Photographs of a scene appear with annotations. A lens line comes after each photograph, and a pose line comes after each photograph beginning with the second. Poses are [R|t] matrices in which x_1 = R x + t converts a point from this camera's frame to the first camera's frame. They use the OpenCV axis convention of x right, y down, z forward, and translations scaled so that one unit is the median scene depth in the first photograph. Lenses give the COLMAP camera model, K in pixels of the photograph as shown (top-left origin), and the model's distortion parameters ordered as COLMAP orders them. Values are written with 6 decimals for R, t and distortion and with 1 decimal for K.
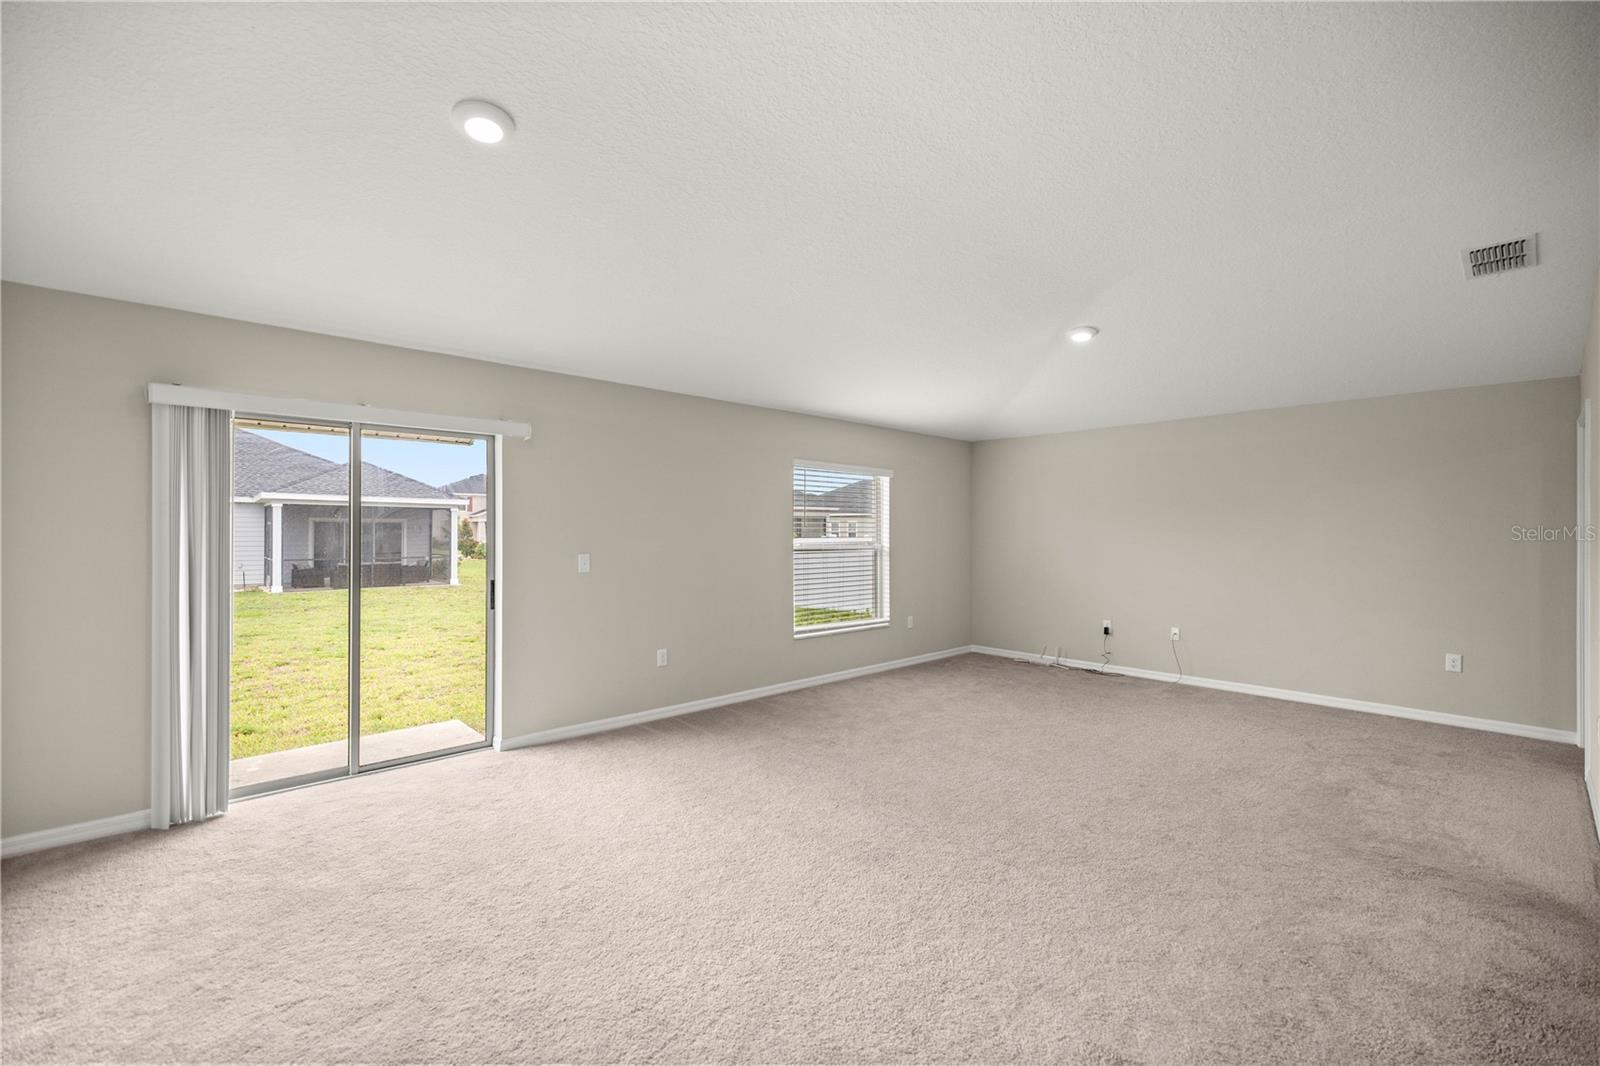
lens RADIAL K [[682.2, 0, 797.3], [0, 682.2, 532.0], [0, 0, 1]] dist [-0.000520, 0.000360]
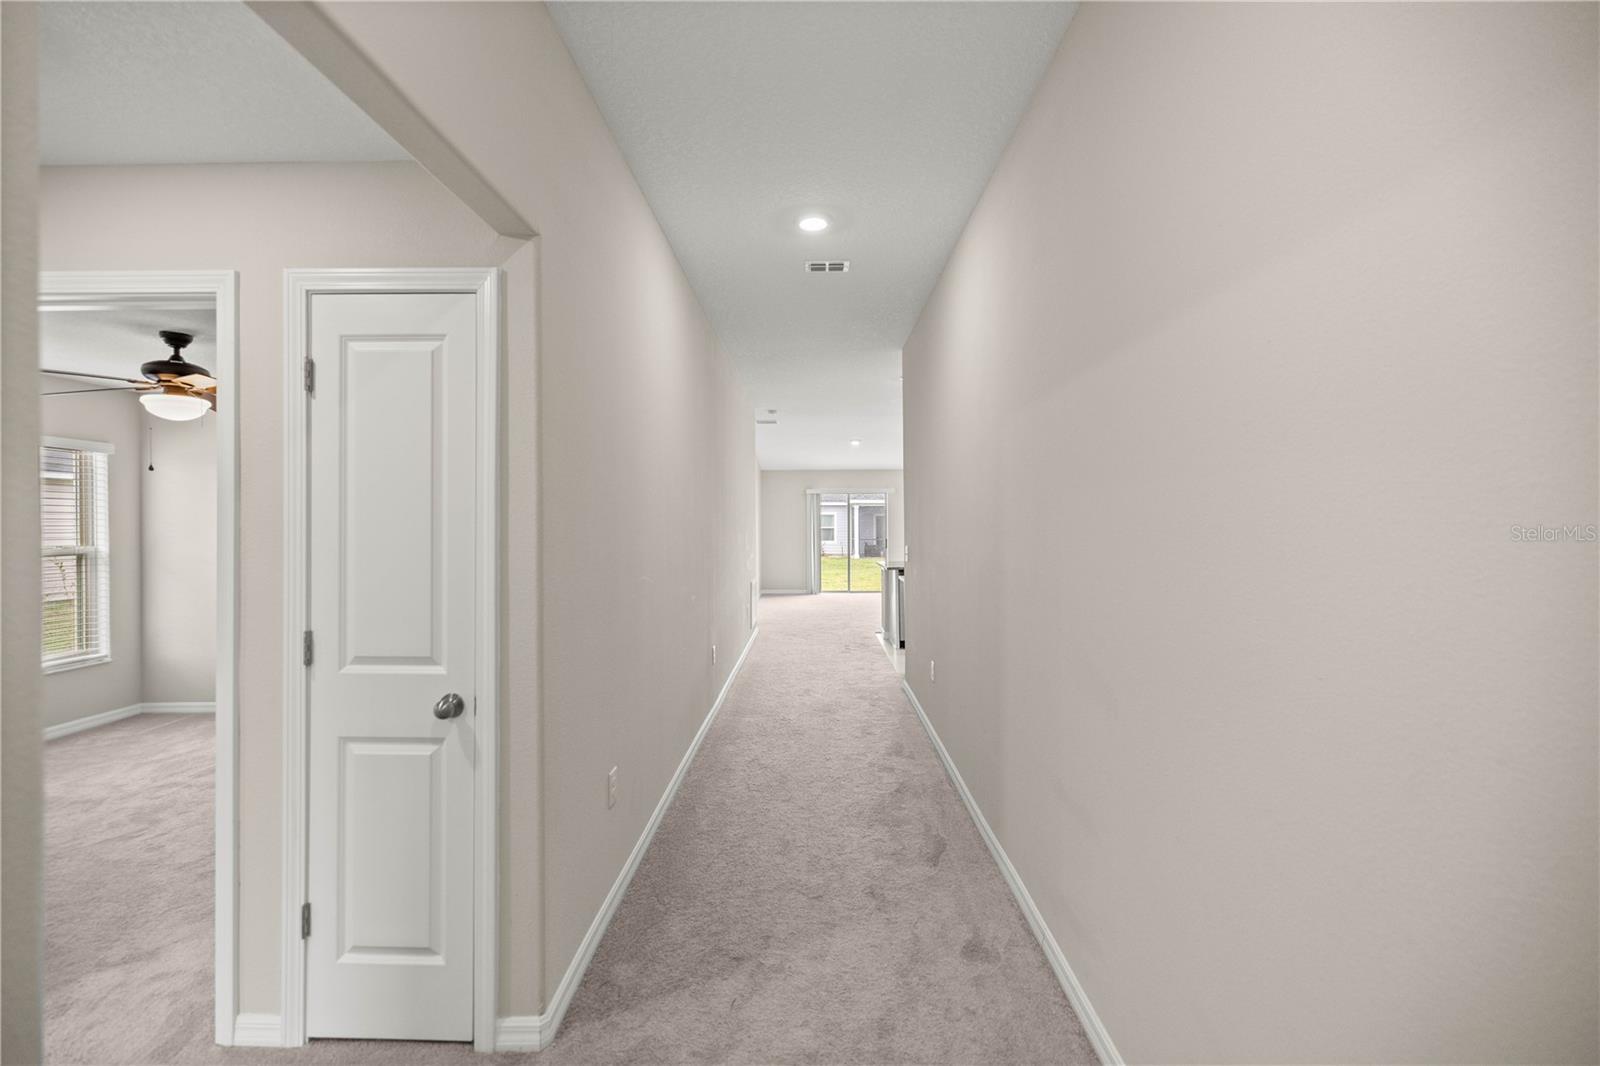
lens RADIAL K [[682.2, 0, 803.8], [0, 682.2, 525.9], [0, 0, 1]] dist [-0.000520, 0.000360]
pose [[0.730444, 0.004067, -0.682961, 0.293761], [-0.000537, 0.999985, 0.005380, -0.000286], [0.682972, -0.003563, 0.730435, -0.319552]]
